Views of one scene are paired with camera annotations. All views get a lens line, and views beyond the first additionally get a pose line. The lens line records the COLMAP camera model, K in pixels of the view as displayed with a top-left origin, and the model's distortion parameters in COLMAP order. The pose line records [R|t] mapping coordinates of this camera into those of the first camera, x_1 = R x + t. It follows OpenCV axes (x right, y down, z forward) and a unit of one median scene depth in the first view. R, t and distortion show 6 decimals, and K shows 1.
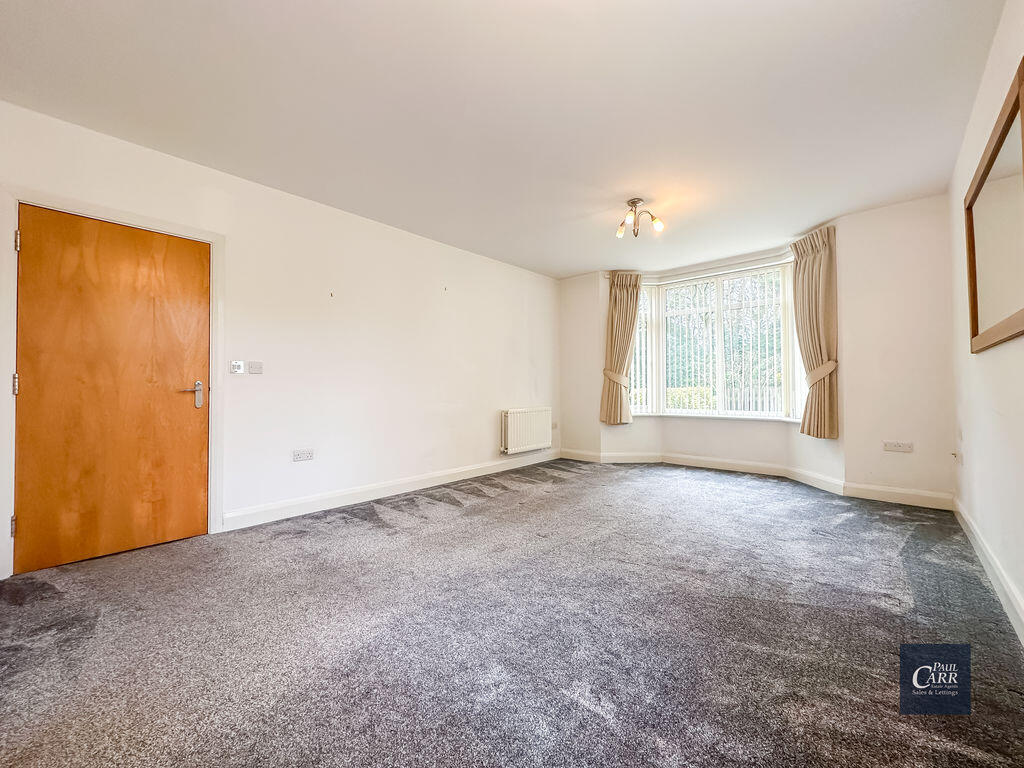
lens RADIAL K [[408.7, 0, 512.0], [0, 408.7, 384.0], [0, 0, 1]] dist [-0.000243, 0.000298]
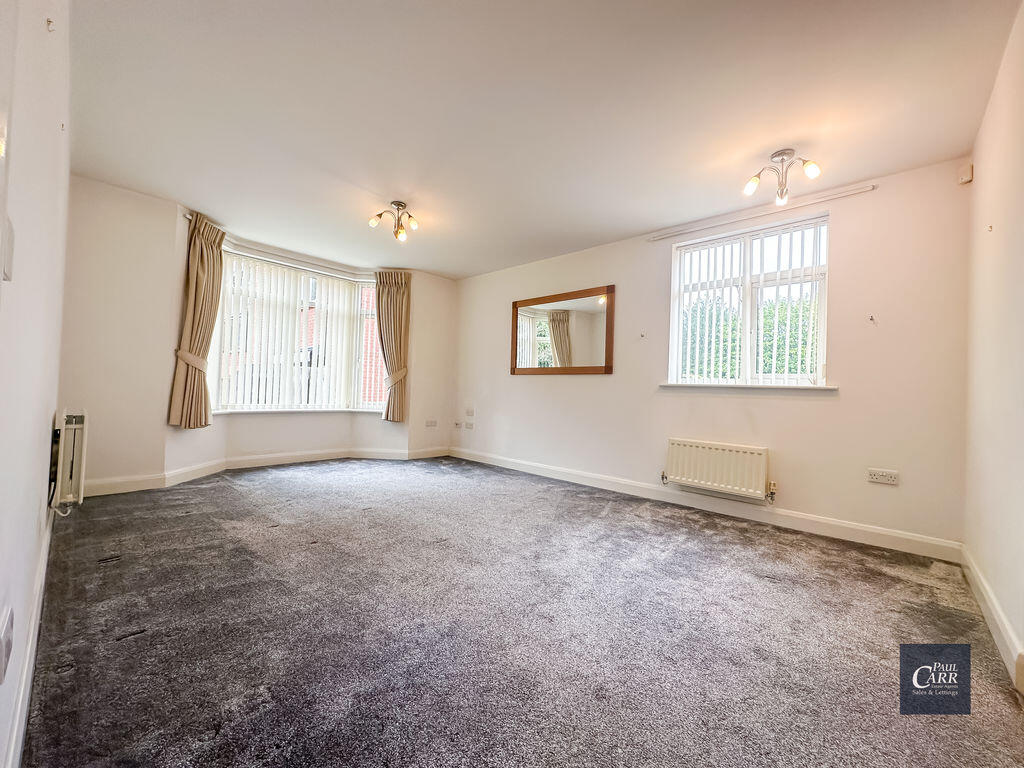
lens RADIAL K [[408.7, 0, 512.0], [0, 408.7, 384.0], [0, 0, 1]] dist [-0.000243, 0.000298]
pose [[0.009464, 0.019566, 0.999764, -0.528990], [-0.053175, 0.998404, -0.019036, 0.007118], [-0.998540, -0.052983, 0.010489, 0.498689]]
